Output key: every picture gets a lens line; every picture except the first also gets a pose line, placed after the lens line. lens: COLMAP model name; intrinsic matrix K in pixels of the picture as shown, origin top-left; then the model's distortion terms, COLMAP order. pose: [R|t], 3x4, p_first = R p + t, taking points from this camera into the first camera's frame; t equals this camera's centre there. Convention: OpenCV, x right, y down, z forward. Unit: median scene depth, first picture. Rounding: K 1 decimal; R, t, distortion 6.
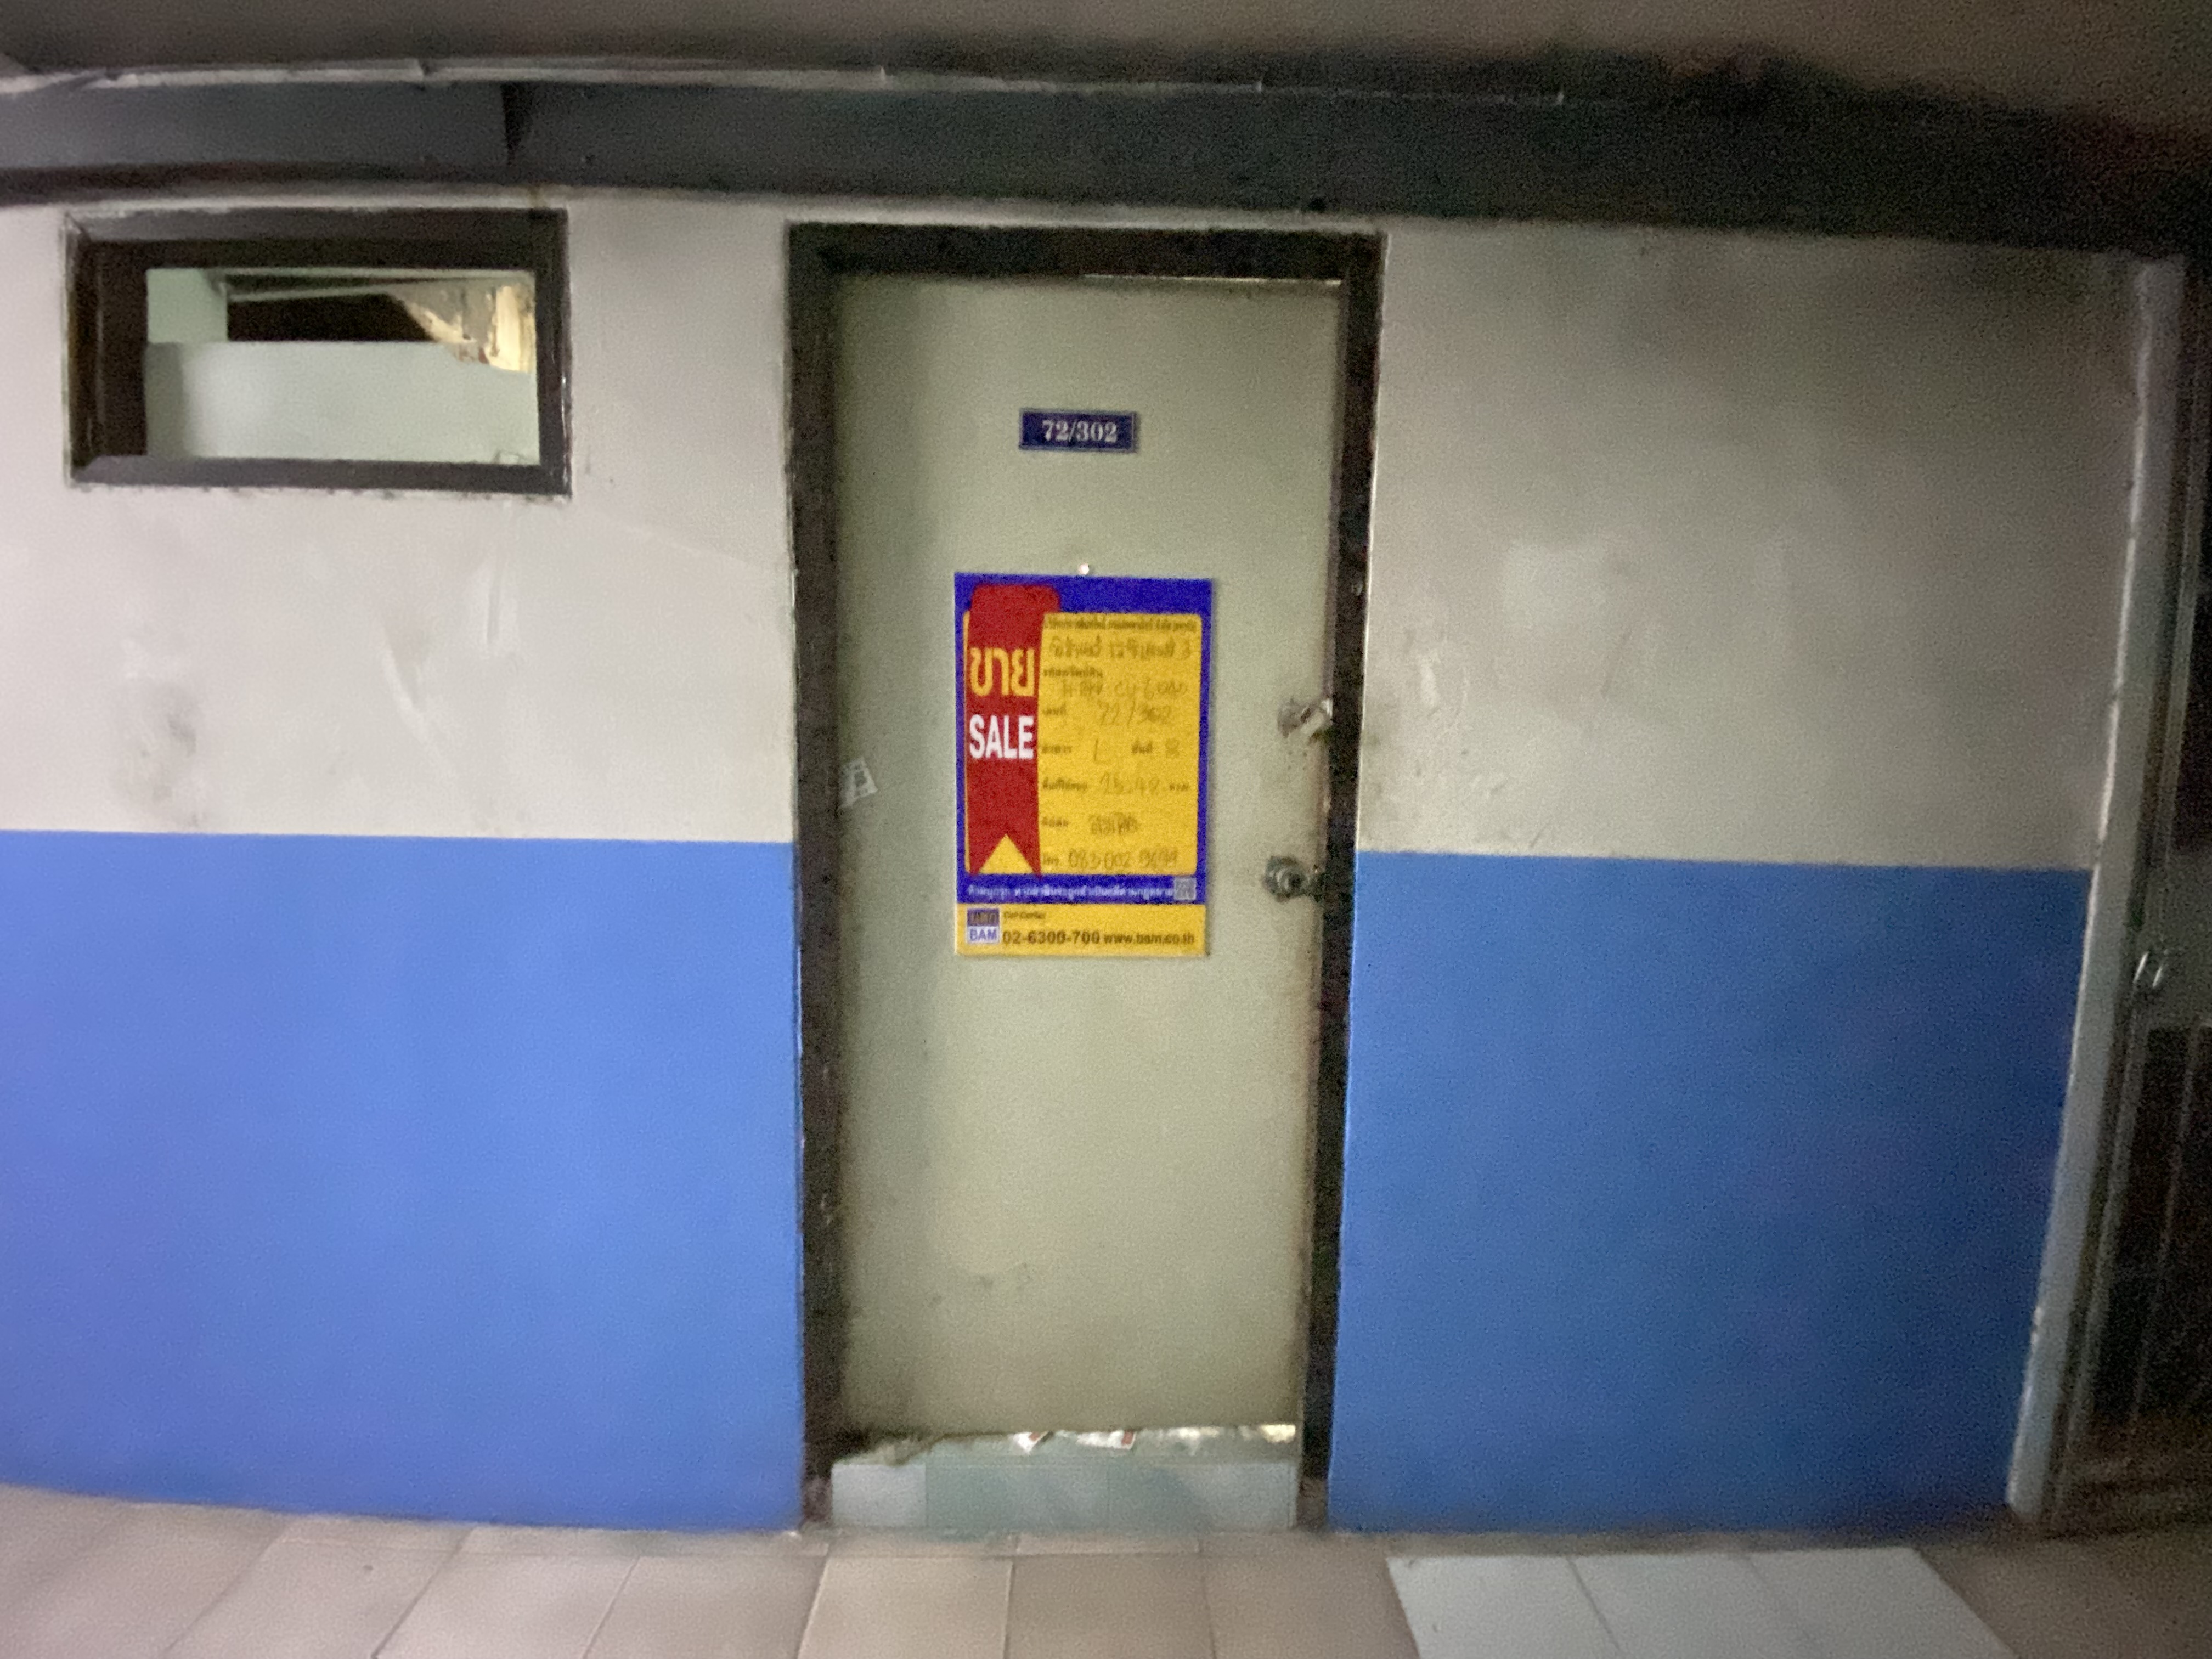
lens RADIAL K [[860.5, 0, 1109.9], [0, 860.5, 823.6], [0, 0, 1]] dist [-0.000926, -0.000351]
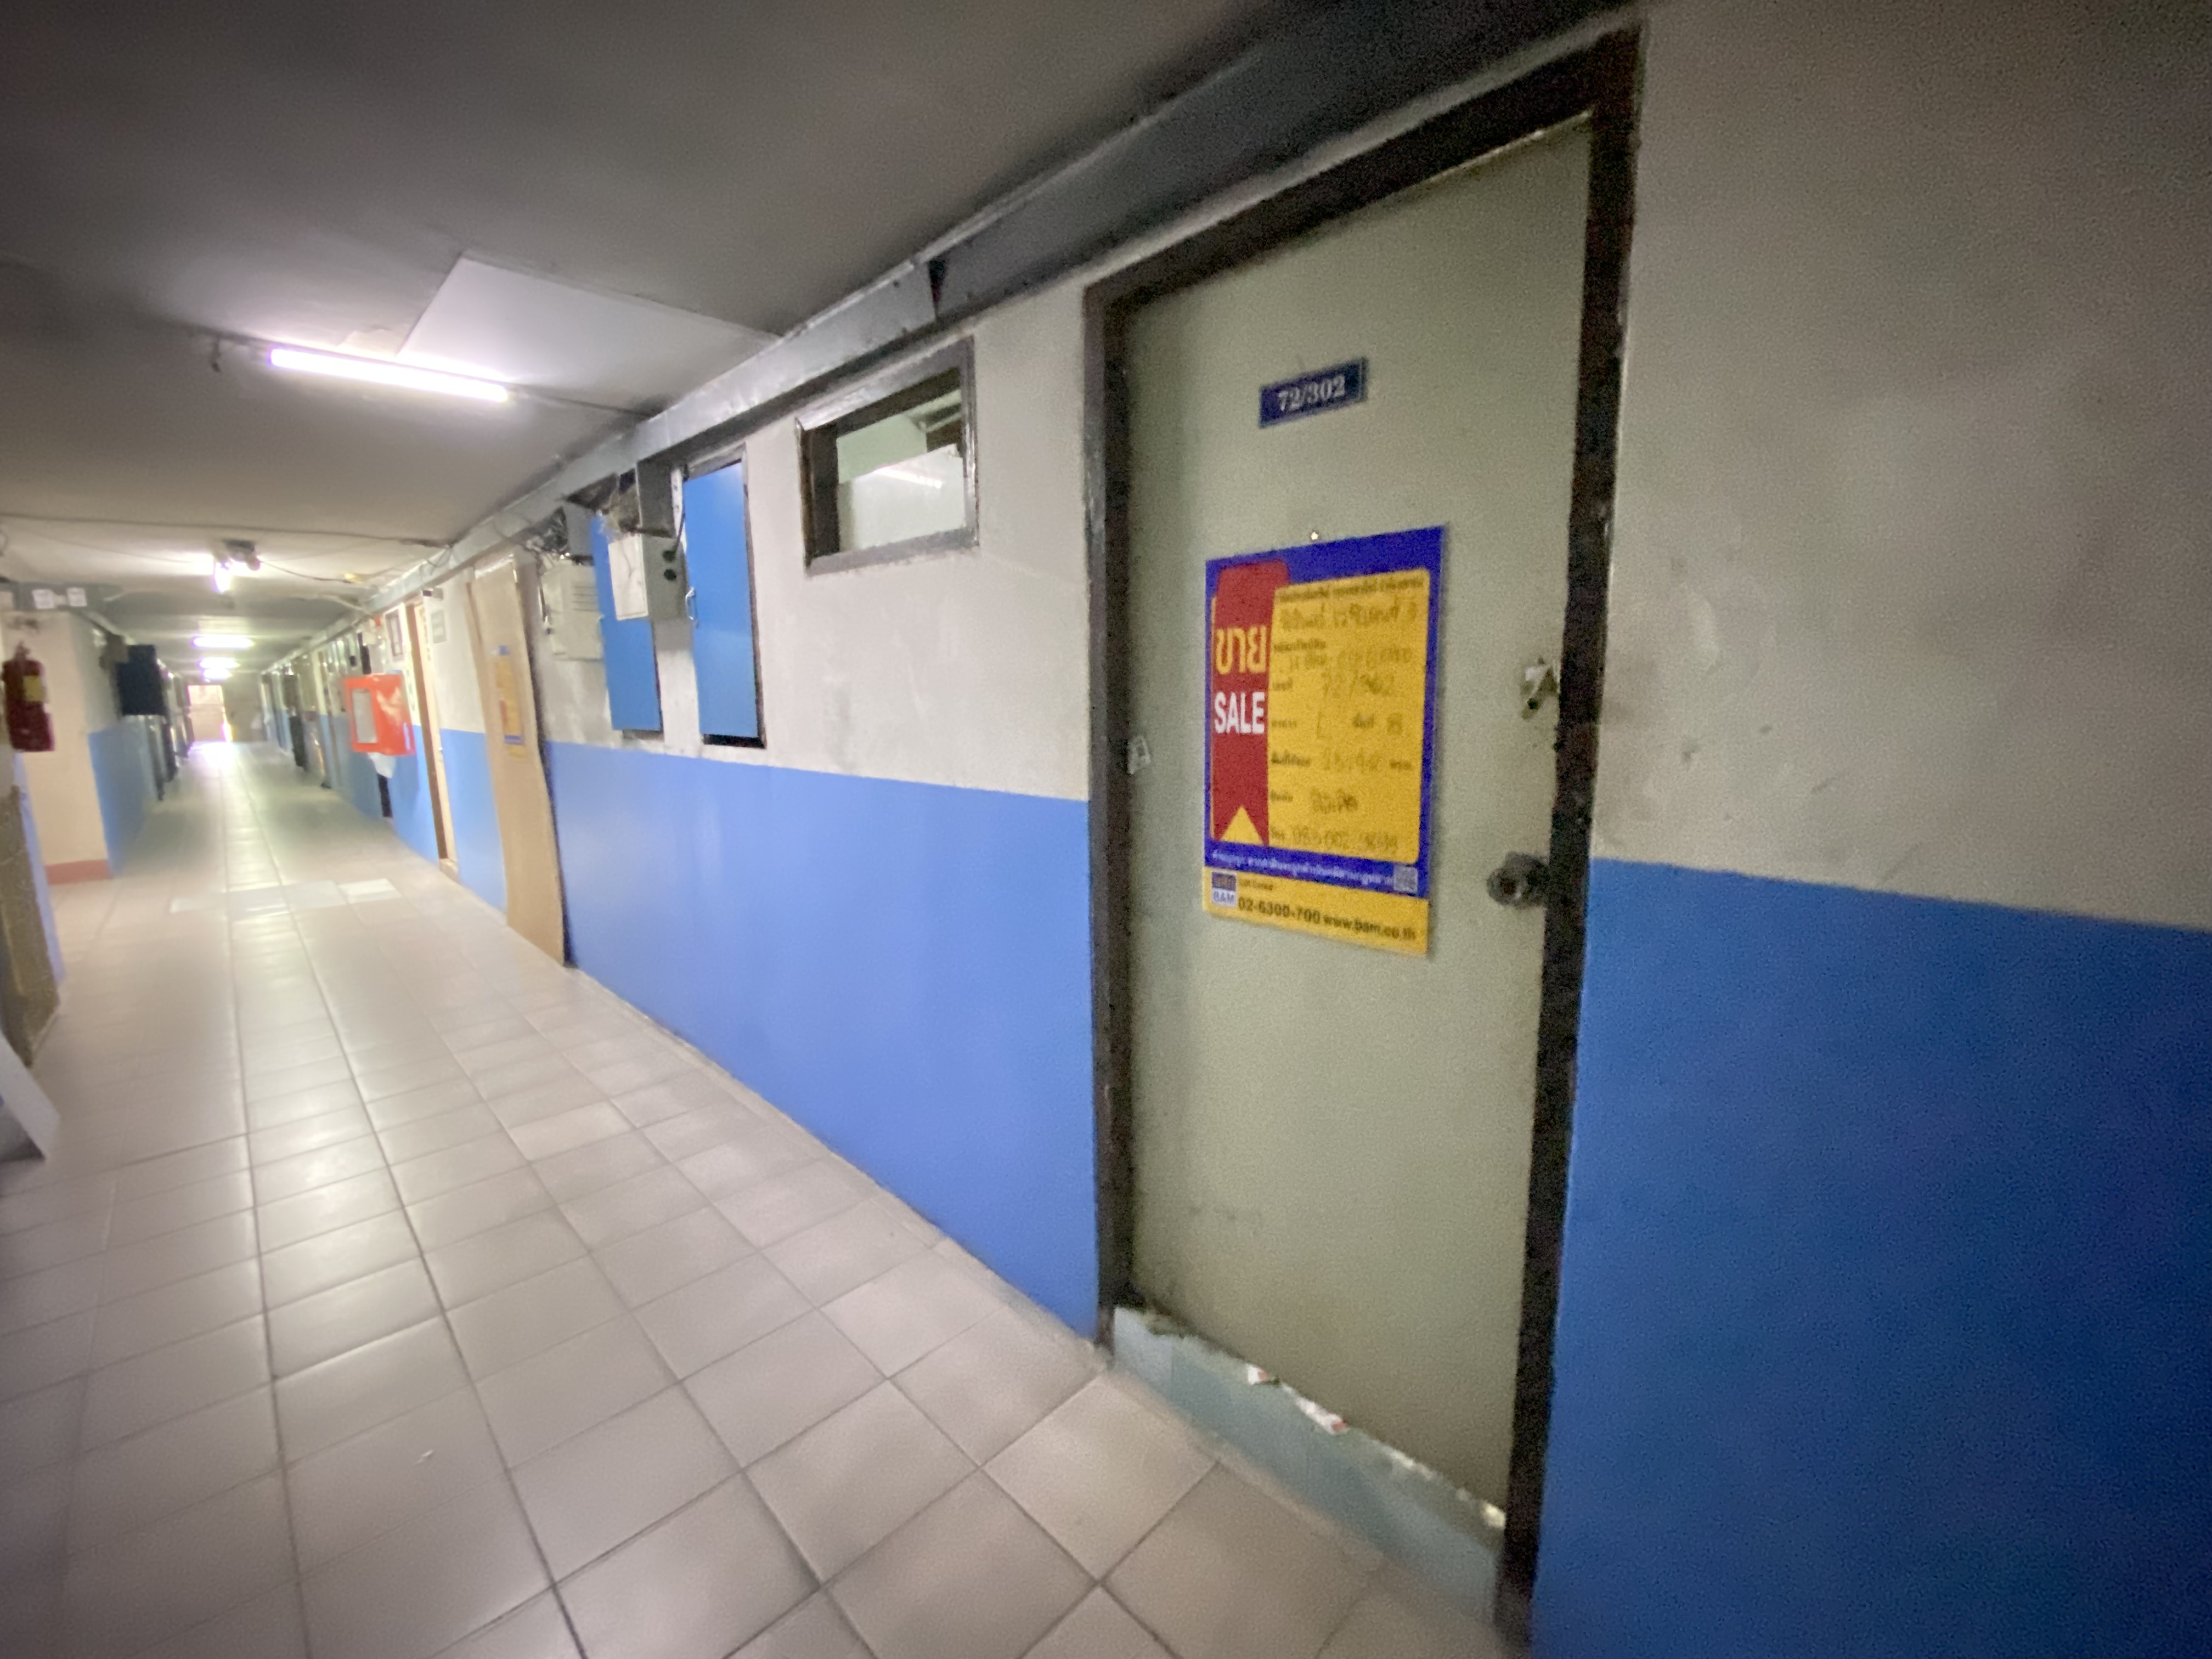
lens RADIAL K [[884.0, 0, 1106.0], [0, 884.0, 829.5], [0, 0, 1]] dist [-0.009235, -0.000223]
pose [[0.695821, 0.085236, -0.713140, 0.537499], [-0.043698, 0.996118, 0.076422, -0.033729], [0.716885, -0.022013, 0.696844, 0.131817]]
